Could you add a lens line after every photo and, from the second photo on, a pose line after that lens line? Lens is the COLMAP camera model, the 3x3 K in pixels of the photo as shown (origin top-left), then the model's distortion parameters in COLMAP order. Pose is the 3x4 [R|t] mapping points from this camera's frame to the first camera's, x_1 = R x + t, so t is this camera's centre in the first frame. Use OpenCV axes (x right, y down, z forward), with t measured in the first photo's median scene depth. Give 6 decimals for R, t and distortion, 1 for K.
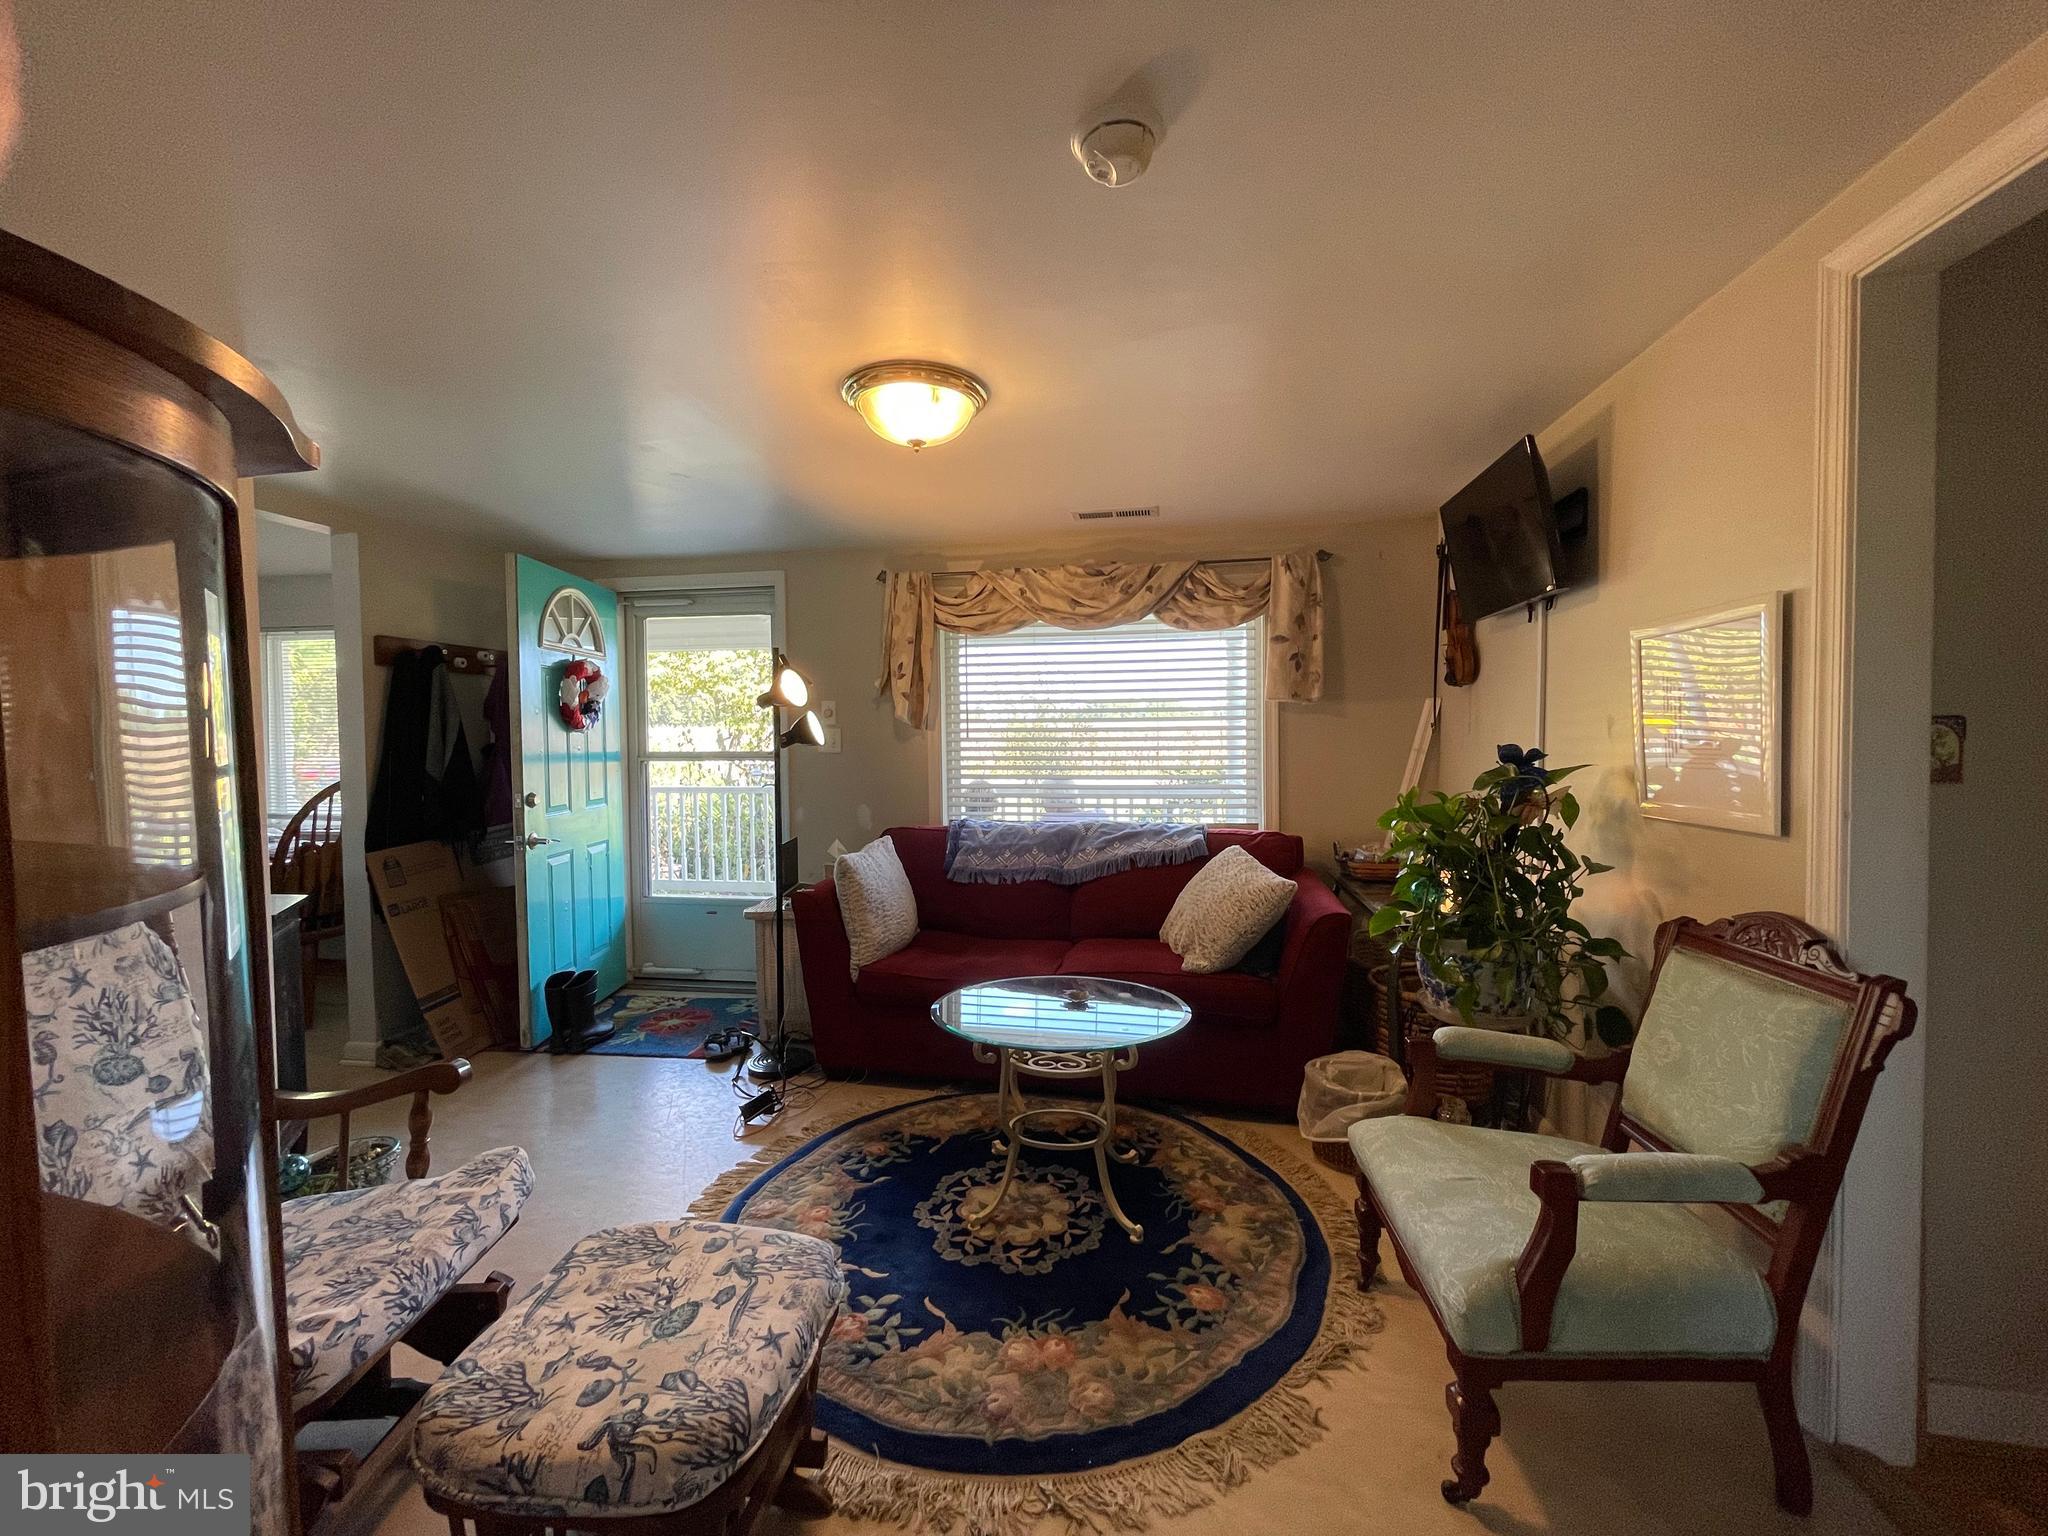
lens RADIAL K [[824.9, 0, 1018.3], [0, 824.9, 770.1], [0, 0, 1]] dist [0.001901, 0.001420]
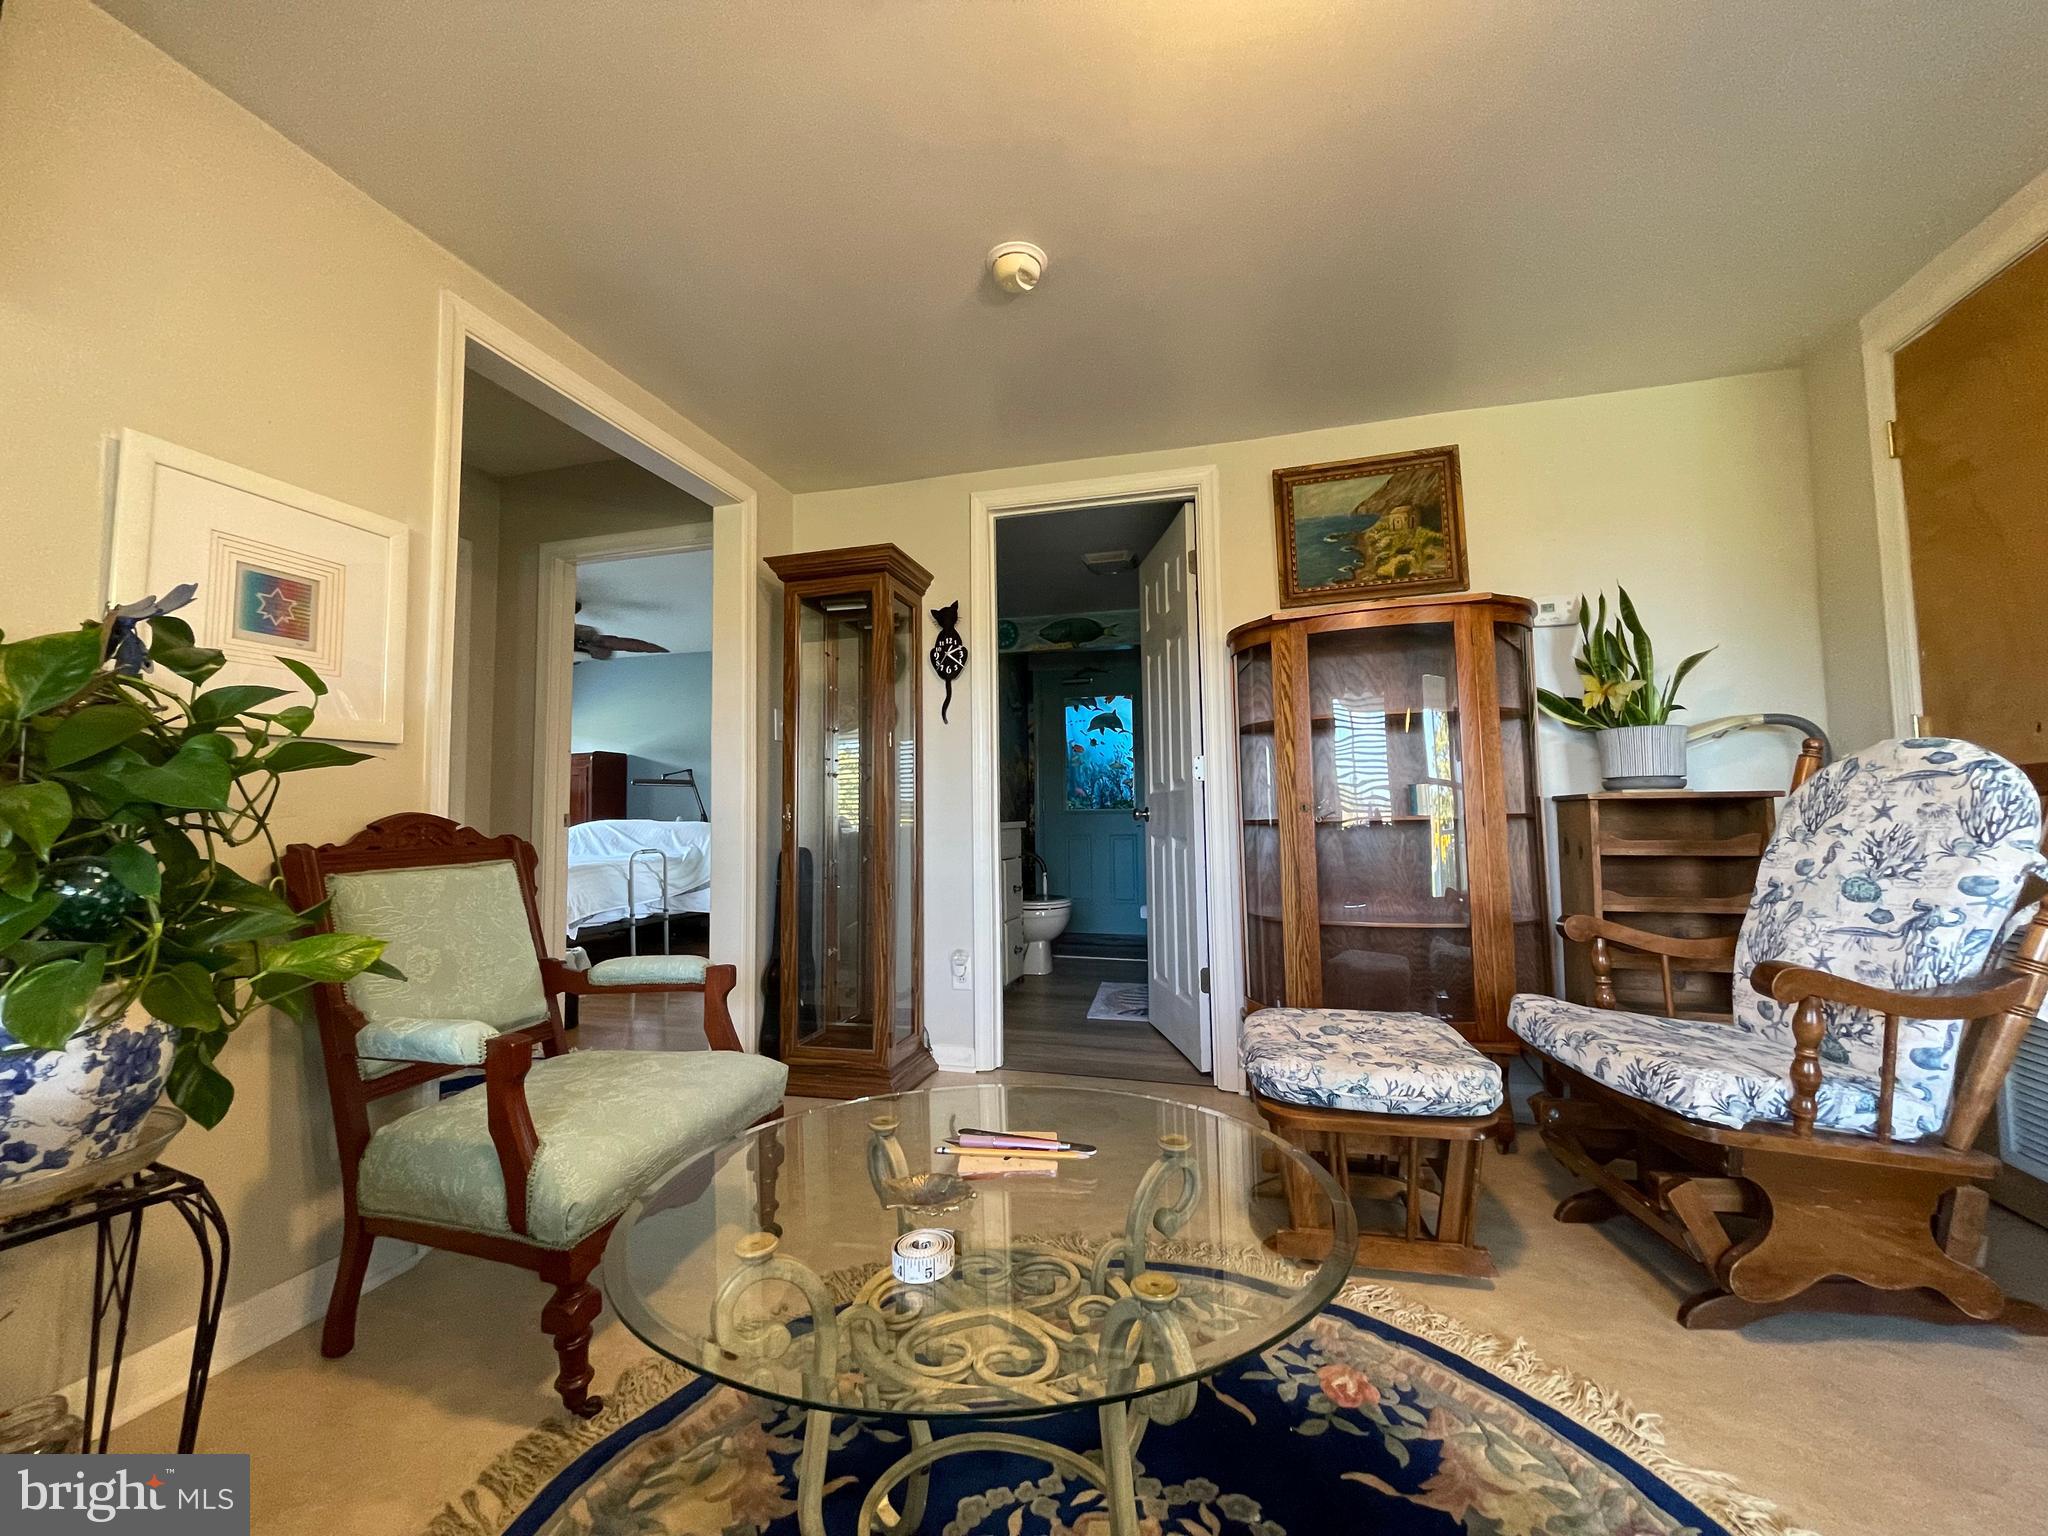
lens RADIAL K [[824.9, 0, 1014.8], [0, 824.9, 765.7], [0, 0, 1]] dist [0.001901, 0.001420]
pose [[-0.993701, 0.029711, 0.108054, -0.009138], [0.027203, 0.999327, -0.024610, 0.134418], [-0.108713, -0.021516, -0.993840, 1.731737]]
